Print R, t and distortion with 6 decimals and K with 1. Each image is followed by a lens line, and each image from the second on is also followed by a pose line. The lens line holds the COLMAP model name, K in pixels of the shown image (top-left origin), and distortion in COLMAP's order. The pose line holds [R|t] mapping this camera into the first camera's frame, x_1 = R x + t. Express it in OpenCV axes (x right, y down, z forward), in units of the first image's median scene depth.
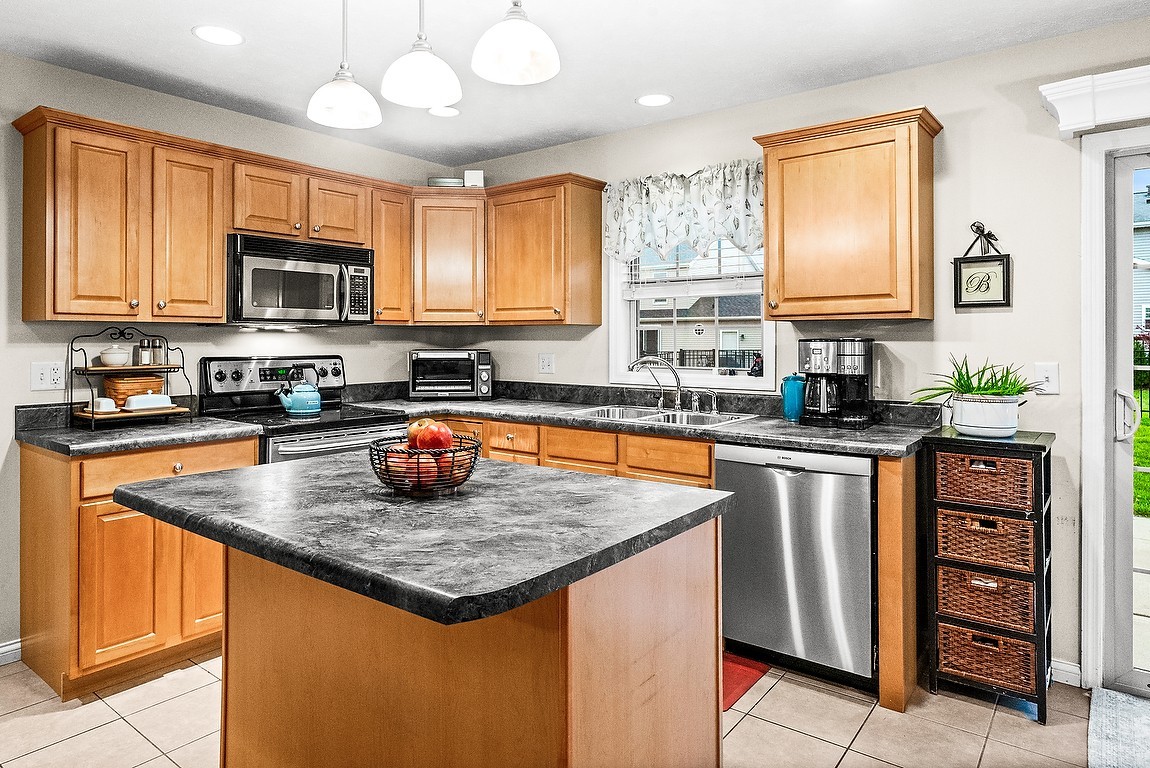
lens RADIAL K [[693.1, 0, 563.9], [0, 693.1, 332.7], [0, 0, 1]] dist [-0.005232, -0.001635]
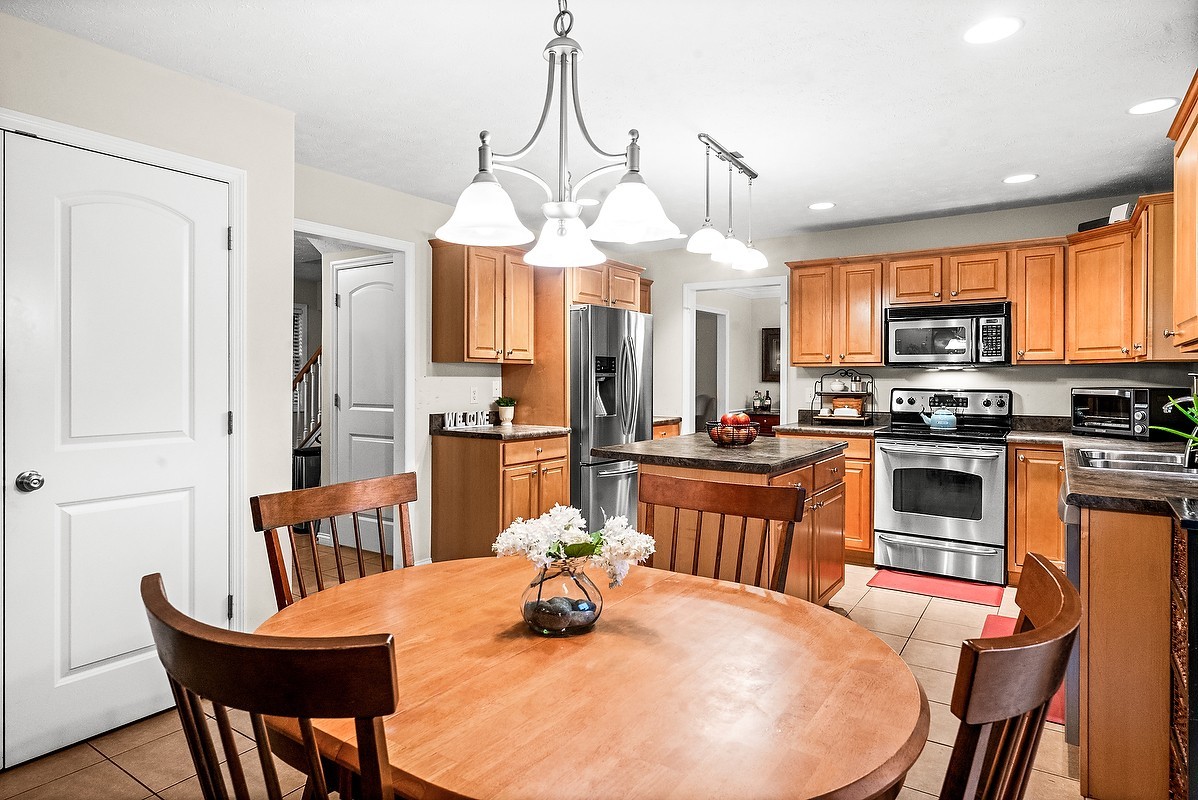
lens RADIAL K [[685.6, 0, 592.1], [0, 685.6, 379.4], [0, 0, 1]] dist [-0.002770, 0.002491]
pose [[0.062944, 0.003427, -0.998011, 0.957239], [0.005037, 0.999980, 0.003751, 0.006900], [0.998004, -0.005263, 0.062925, 0.228452]]
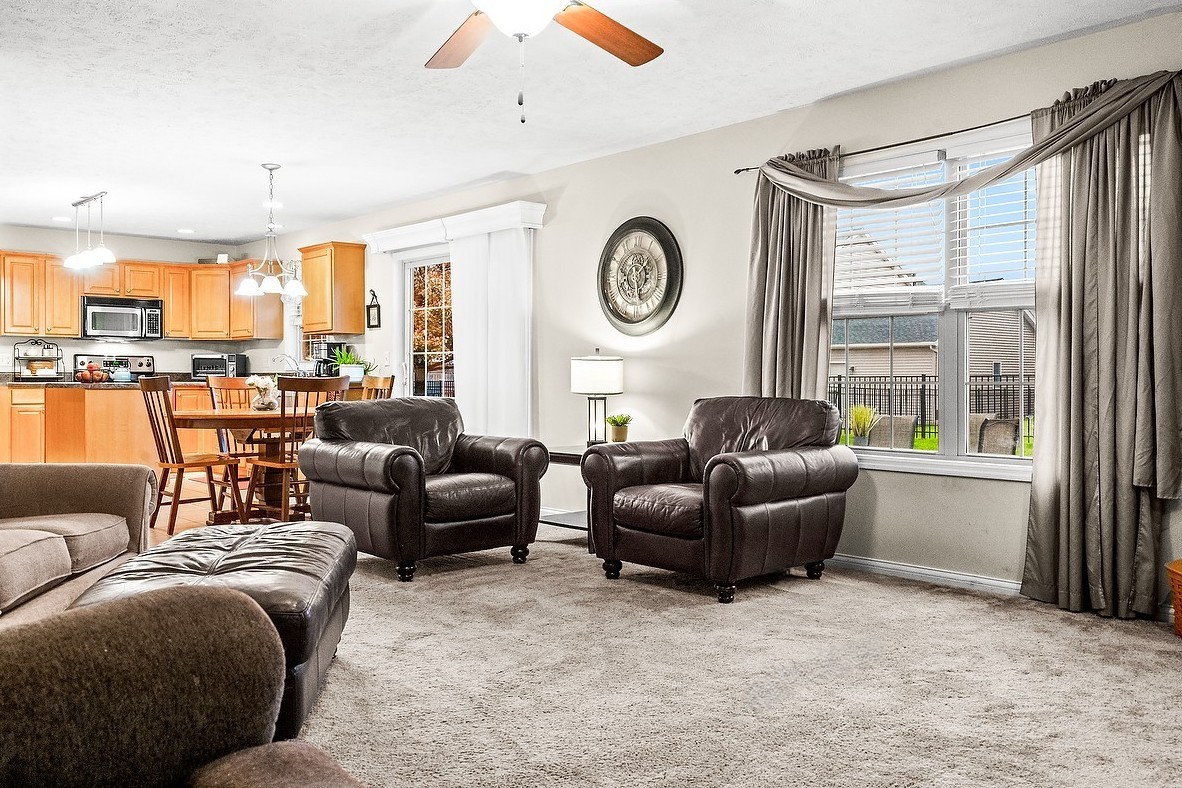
lens RADIAL K [[1003.2, 0, 590.6], [0, 1003.2, 390.1], [0, 0, 1]] dist [0.003035, -0.007641]
pose [[0.982927, 0.004563, -0.183938, 1.561339], [-0.000827, 0.999792, 0.020382, 0.080267], [0.183993, -0.019882, 0.982727, -1.689446]]
